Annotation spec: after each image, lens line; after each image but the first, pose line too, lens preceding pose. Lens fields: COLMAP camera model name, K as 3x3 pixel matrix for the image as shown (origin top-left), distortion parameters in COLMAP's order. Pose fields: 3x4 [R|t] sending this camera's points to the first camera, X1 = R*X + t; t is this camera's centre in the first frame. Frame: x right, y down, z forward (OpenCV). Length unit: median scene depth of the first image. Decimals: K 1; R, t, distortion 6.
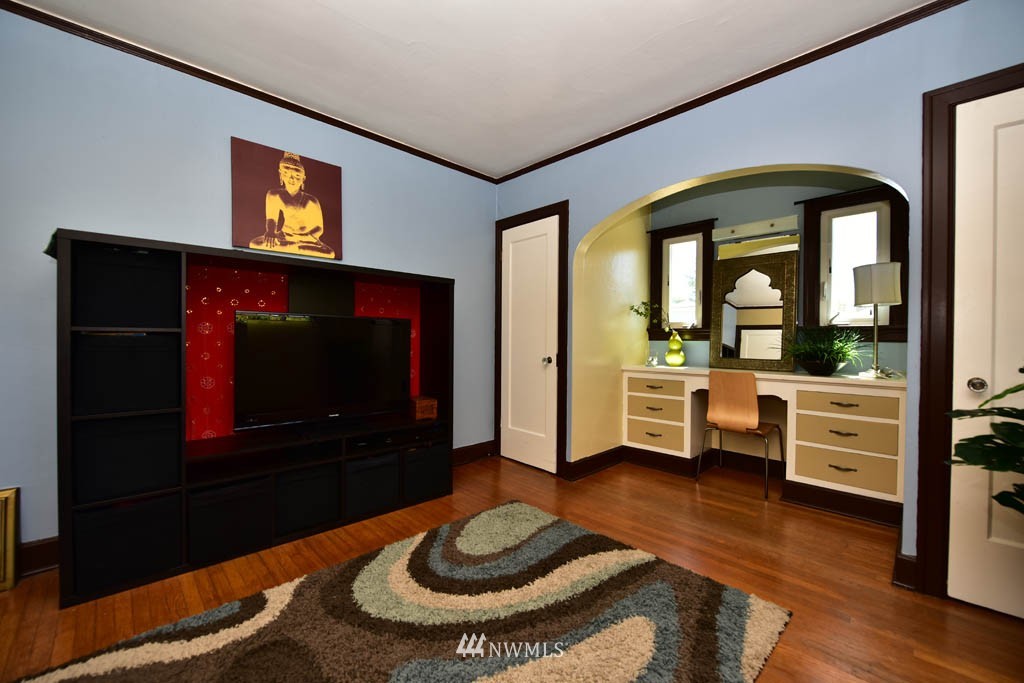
lens RADIAL K [[411.2, 0, 512.0], [0, 411.2, 341.5], [0, 0, 1]] dist [-0.001659, -0.000234]
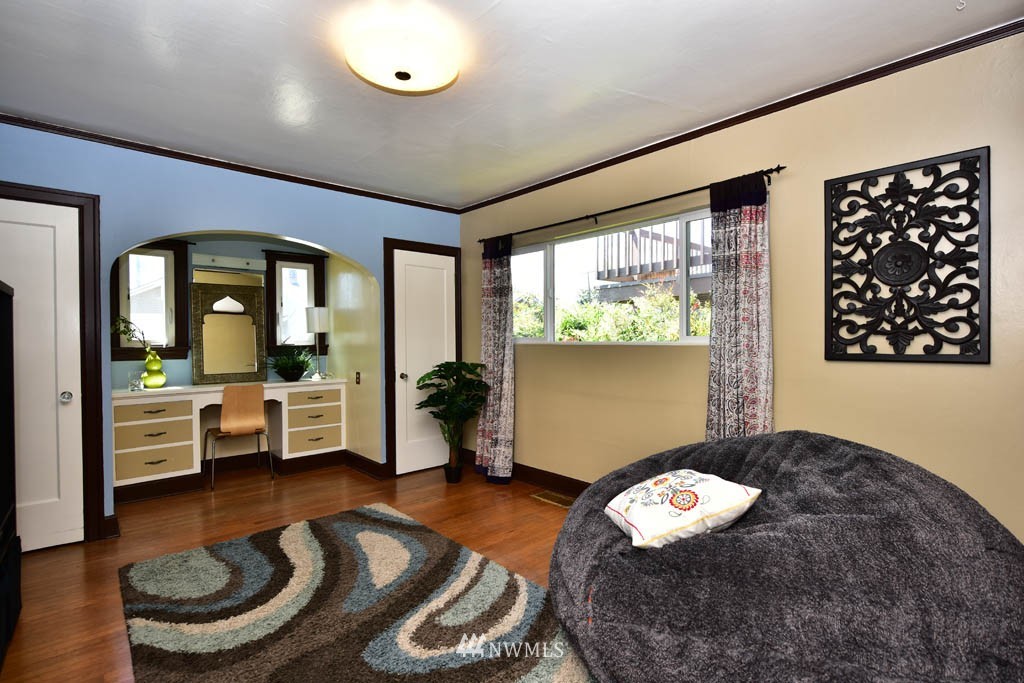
lens RADIAL K [[492.1, 0, 512.0], [0, 492.1, 341.5], [0, 0, 1]] dist [-0.000222, -0.000073]
pose [[0.044011, -0.017318, 0.998881, -0.855313], [0.013833, 0.999764, 0.016724, -0.066192], [-0.998935, 0.013081, 0.044241, 0.152916]]
